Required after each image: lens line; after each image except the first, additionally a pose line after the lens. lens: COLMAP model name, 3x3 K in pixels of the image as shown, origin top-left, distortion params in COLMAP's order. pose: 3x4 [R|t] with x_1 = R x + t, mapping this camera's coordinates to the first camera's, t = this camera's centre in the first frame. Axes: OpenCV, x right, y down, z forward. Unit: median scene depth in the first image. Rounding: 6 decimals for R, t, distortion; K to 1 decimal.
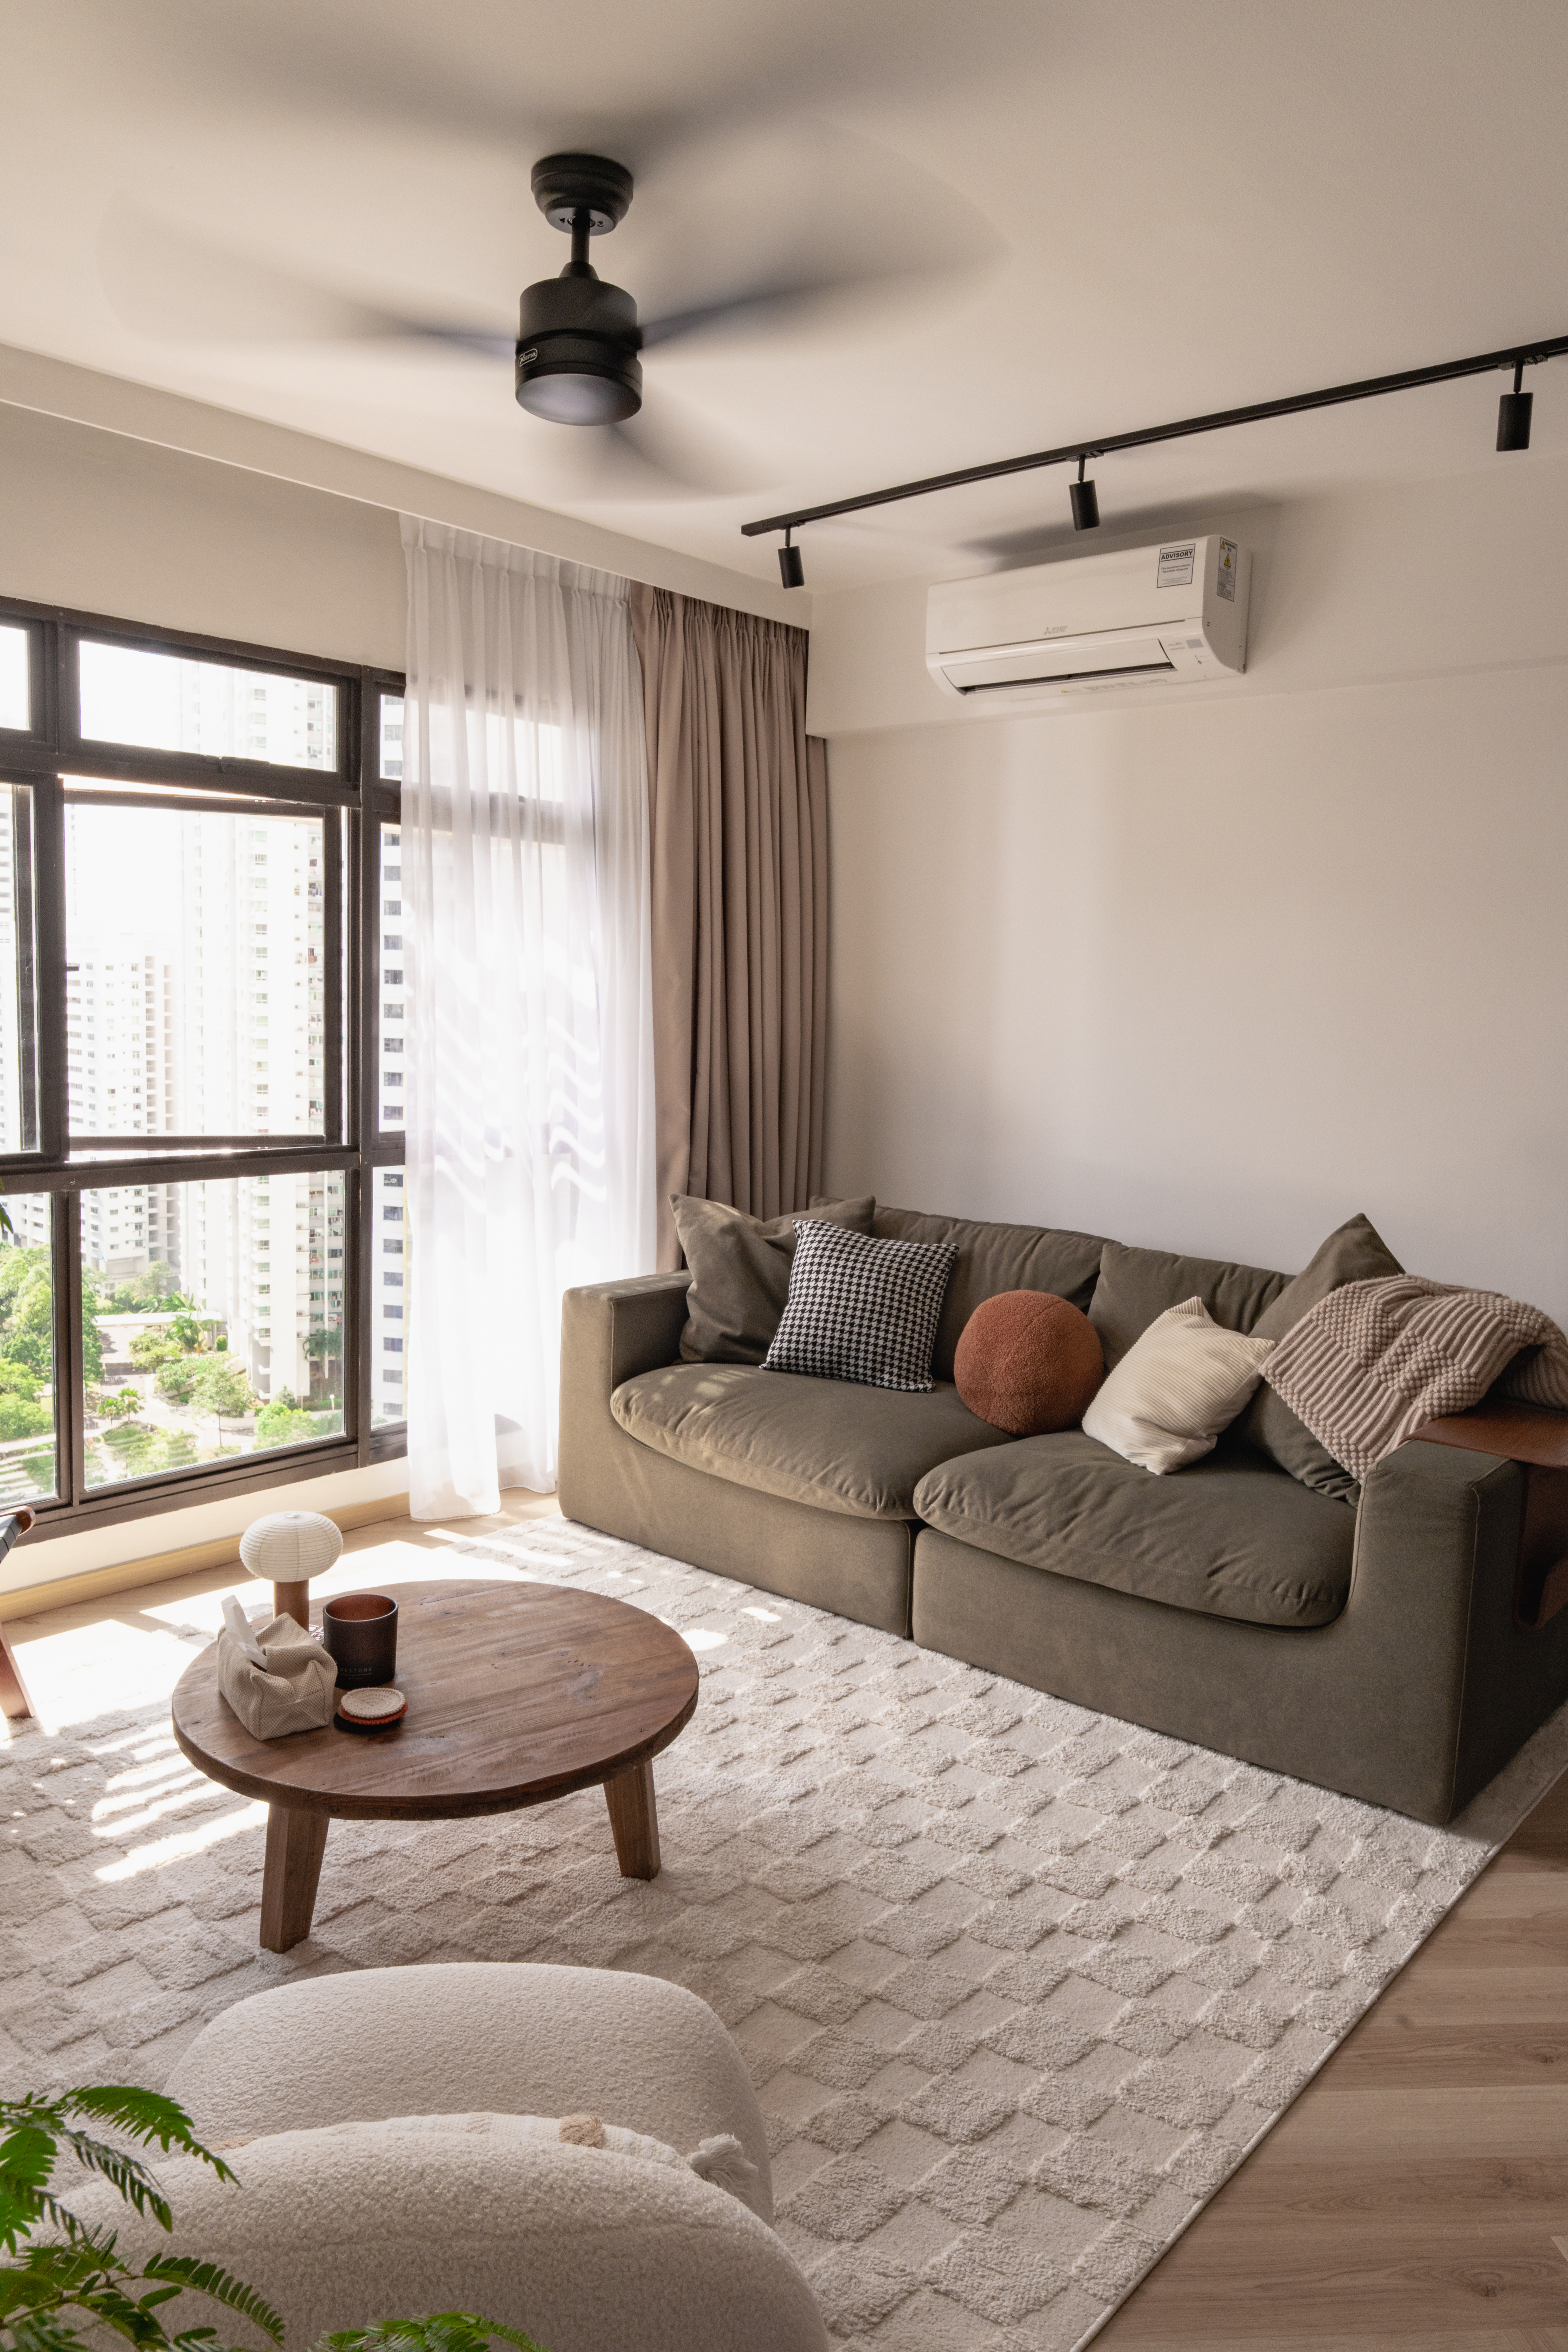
lens RADIAL K [[1535.0, 0, 781.4], [0, 1535.0, 1173.3], [0, 0, 1]] dist [-0.021009, -0.012362]
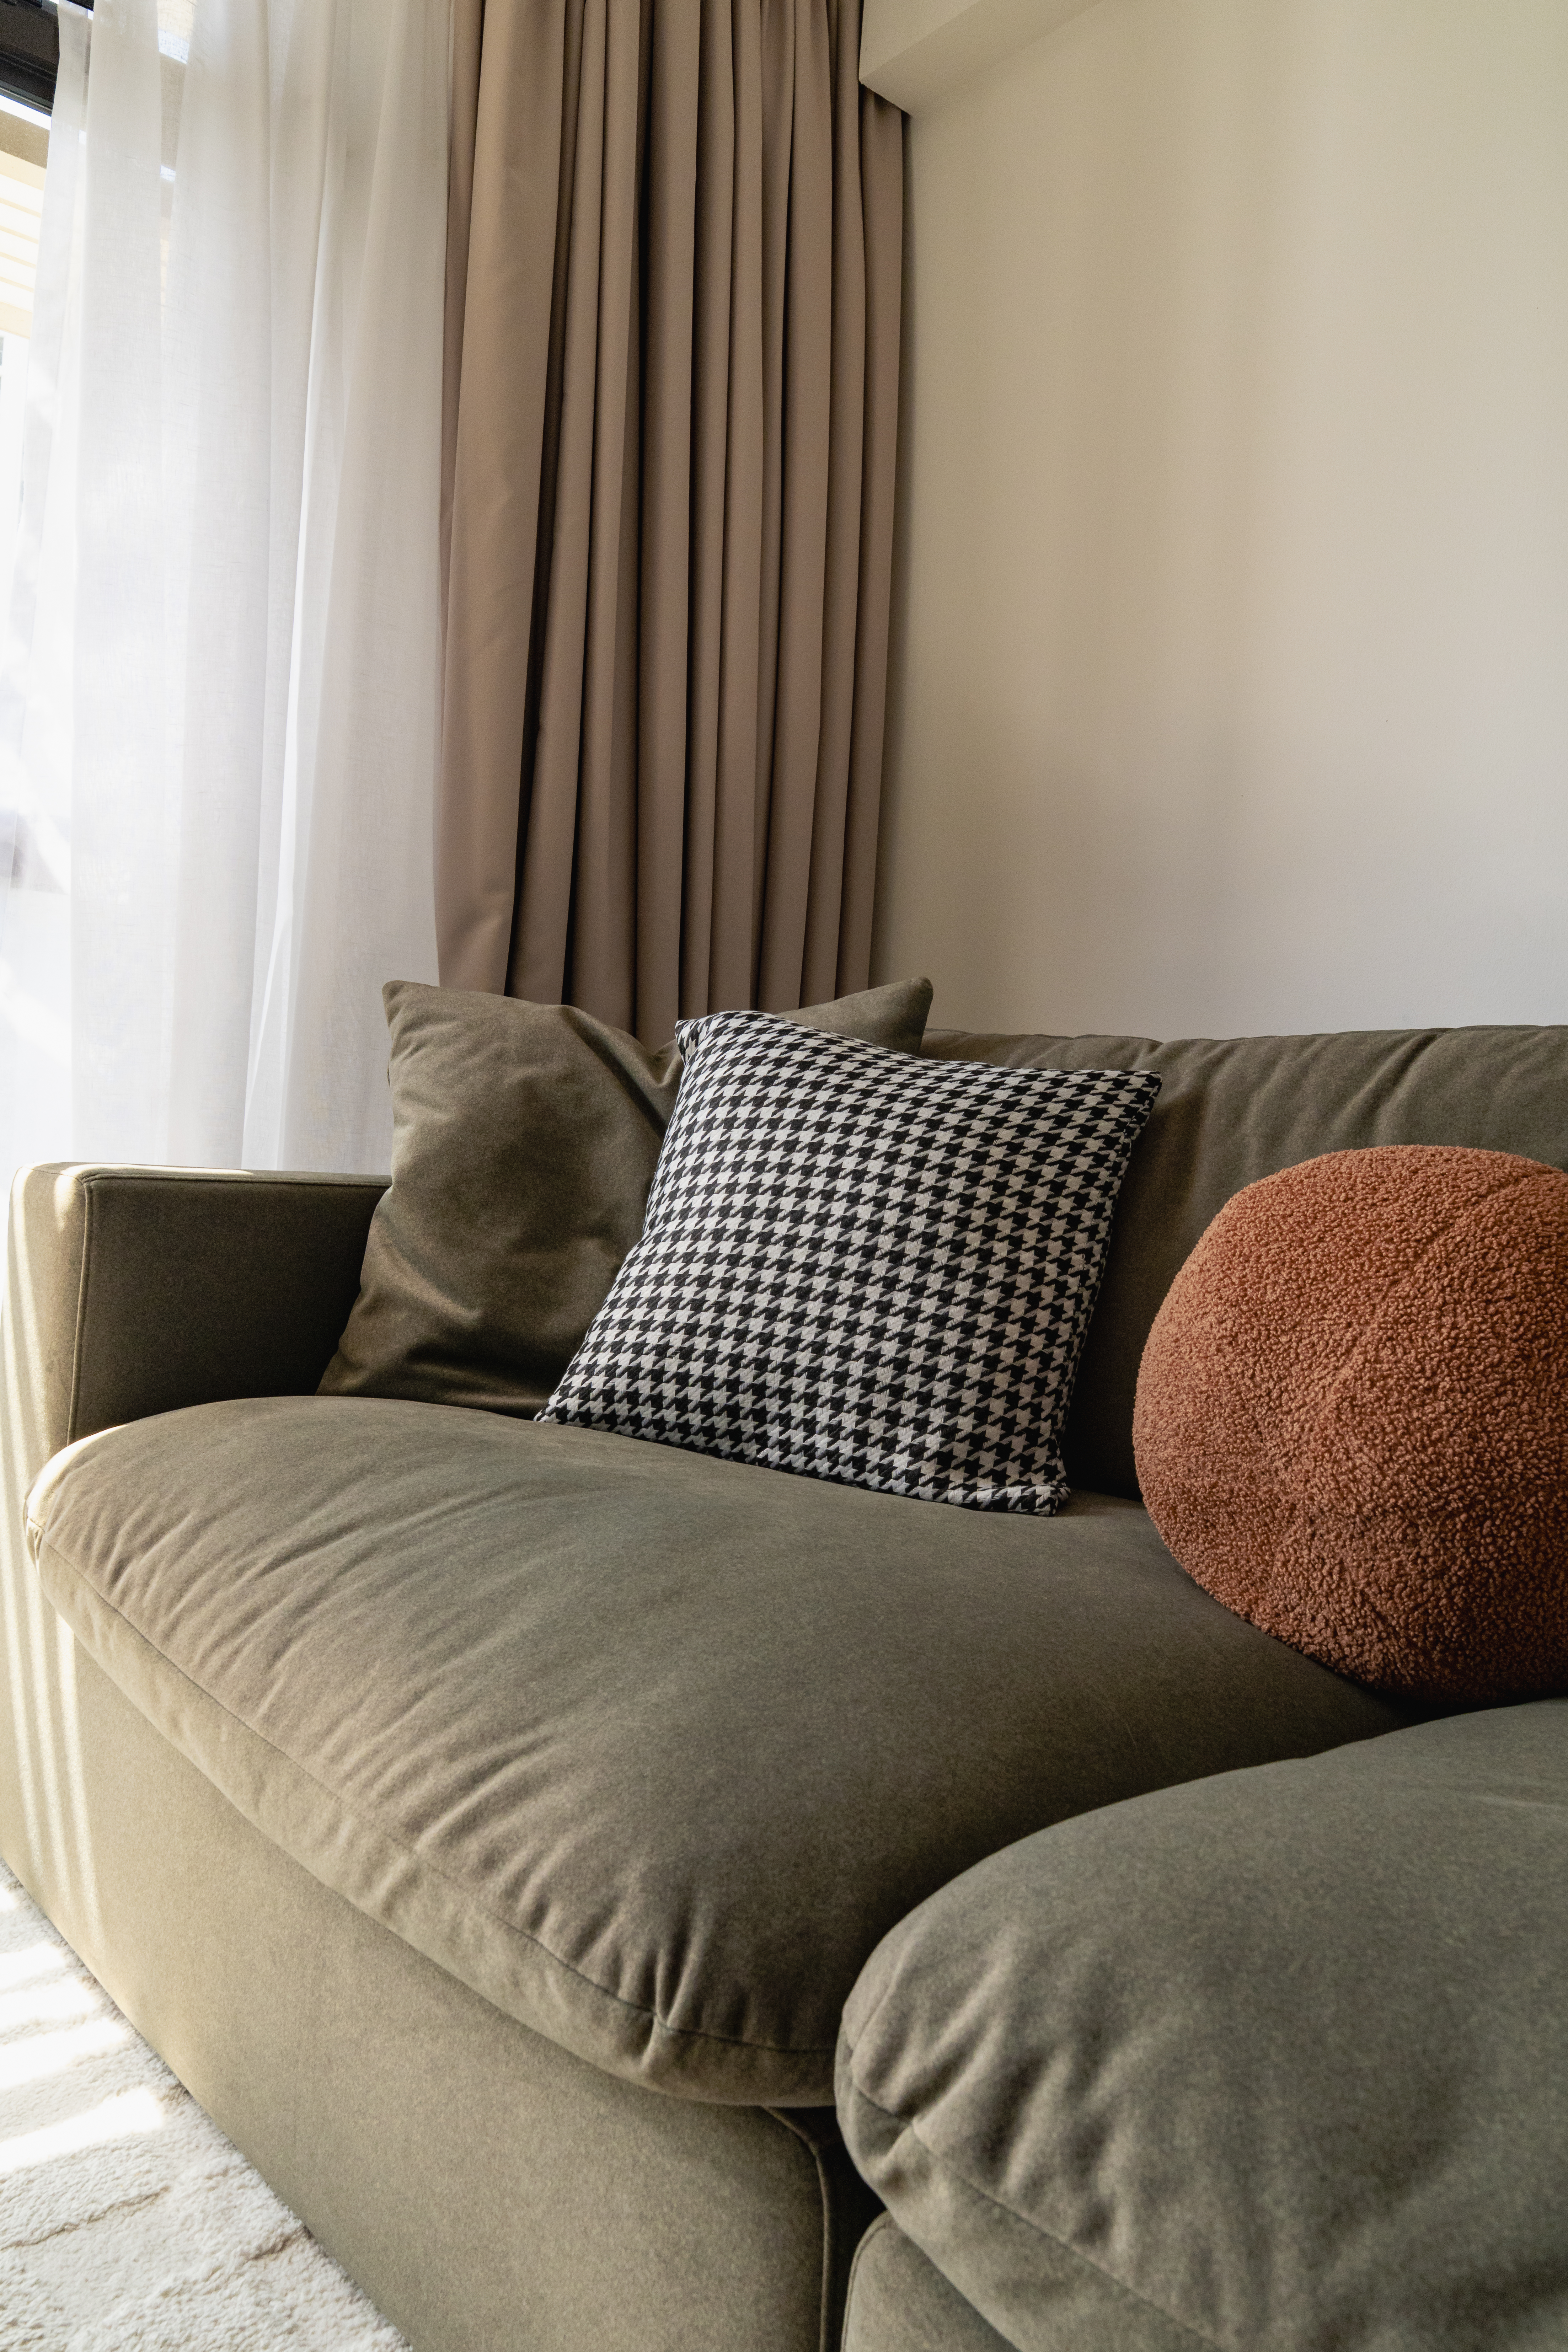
lens RADIAL K [[1535.0, 0, 788.1], [0, 1535.0, 1174.7], [0, 0, 1]] dist [-0.021009, -0.012362]
pose [[0.988313, 0.011471, -0.152007, 0.093446], [-0.030575, 0.991818, -0.123943, 0.118573], [0.149341, 0.127142, 0.980577, 0.715770]]
